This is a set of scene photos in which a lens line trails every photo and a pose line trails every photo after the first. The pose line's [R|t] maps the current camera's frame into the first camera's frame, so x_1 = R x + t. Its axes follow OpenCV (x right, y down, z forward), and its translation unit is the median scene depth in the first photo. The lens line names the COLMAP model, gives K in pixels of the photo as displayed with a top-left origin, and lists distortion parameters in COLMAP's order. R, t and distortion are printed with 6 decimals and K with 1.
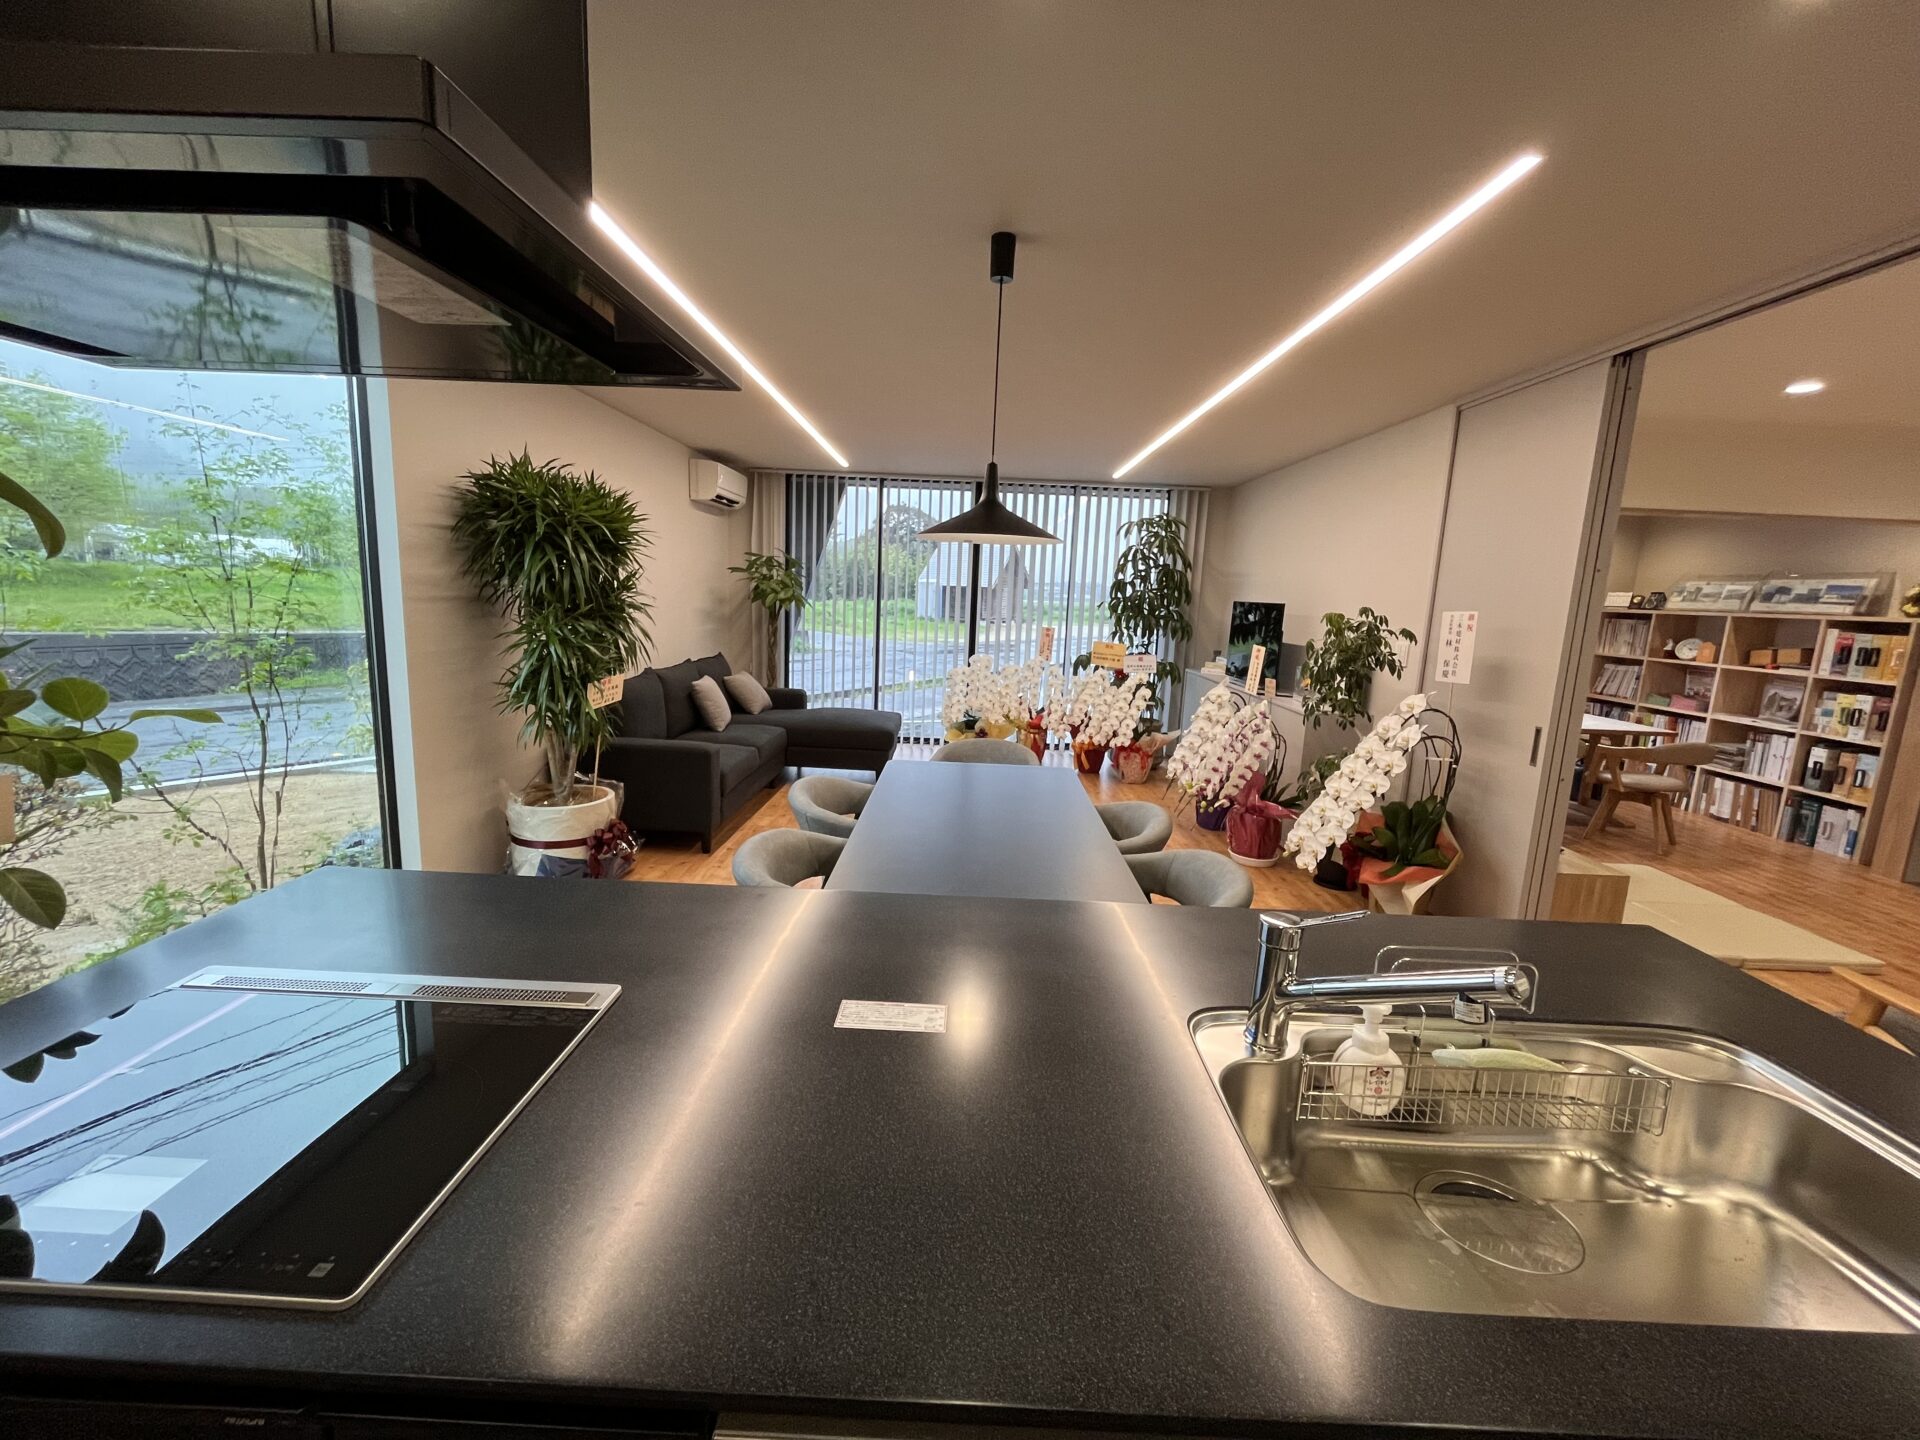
lens RADIAL K [[780.2, 0, 960.0], [0, 780.2, 720.0], [0, 0, 1]] dist [-0.000537, -0.000024]
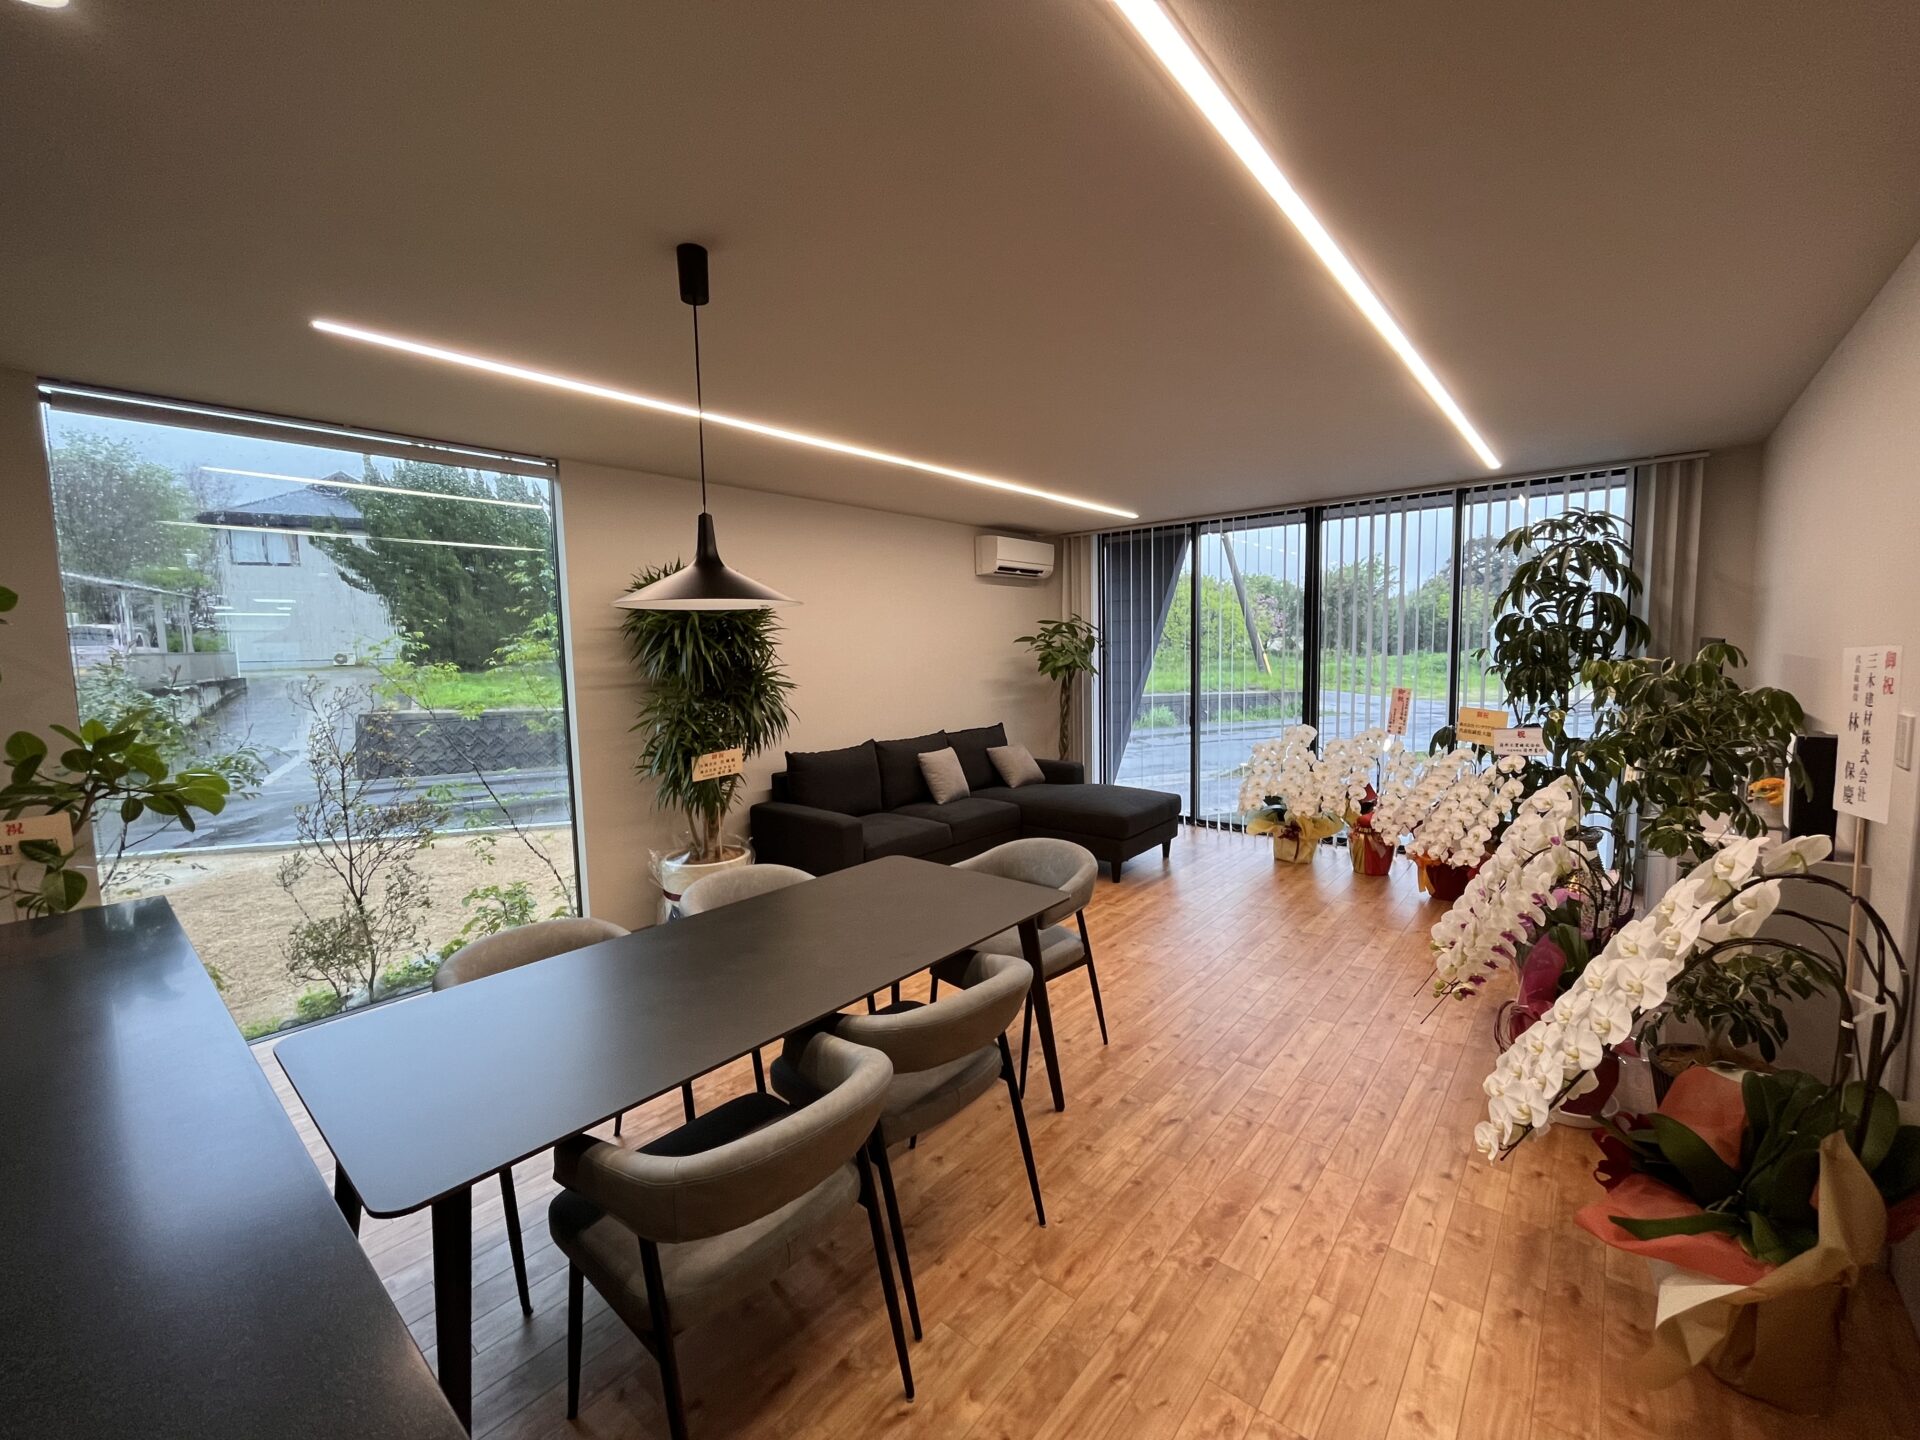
lens RADIAL K [[780.2, 0, 960.0], [0, 780.2, 720.0], [0, 0, 1]] dist [-0.000537, -0.000024]
pose [[0.768837, 0.000482, -0.639445, 0.339552], [-0.050669, 0.996901, -0.060171, -0.032312], [0.637434, 0.078662, 0.766479, 0.239162]]
